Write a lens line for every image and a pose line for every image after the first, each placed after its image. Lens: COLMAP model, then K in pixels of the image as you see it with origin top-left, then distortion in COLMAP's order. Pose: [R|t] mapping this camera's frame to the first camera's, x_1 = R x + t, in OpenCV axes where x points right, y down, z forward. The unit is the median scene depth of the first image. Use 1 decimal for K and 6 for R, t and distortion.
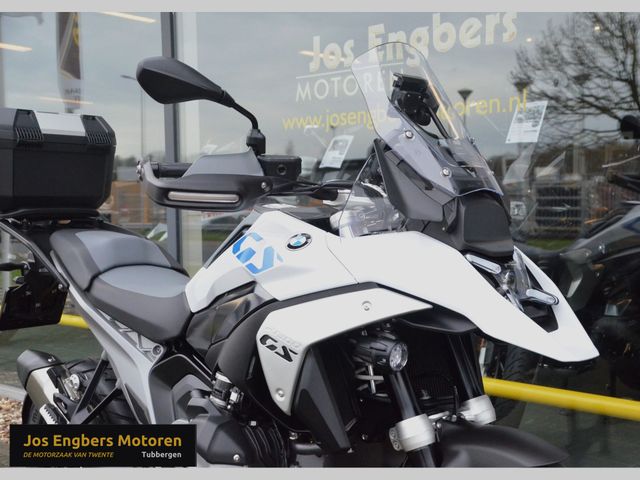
lens RADIAL K [[810.6, 0, 298.1], [0, 810.6, 243.9], [0, 0, 1]] dist [0.094095, 0.000000]
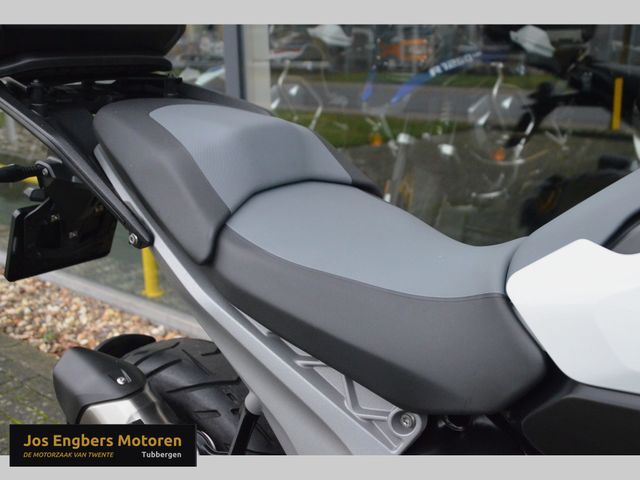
lens RADIAL K [[682.8, 0, 318.0], [0, 682.8, 243.5], [0, 0, 1]] dist [0.005627, 0.000000]
pose [[0.997519, -0.019786, 0.067562, -0.302384], [0.003453, 0.972288, 0.233763, -0.046210], [-0.070315, -0.232949, 0.969944, 0.884497]]
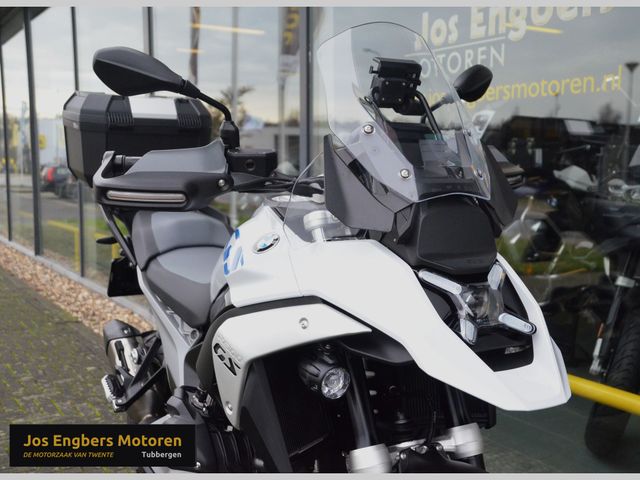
lens RADIAL K [[738.2, 0, 325.9], [0, 738.2, 237.0], [0, 0, 1]] dist [0.003563, 0.000000]
pose [[0.967036, 0.038150, -0.251766, 0.272404], [-0.026488, 0.998420, 0.049553, -0.052548], [0.253259, -0.041251, 0.966519, 0.199811]]
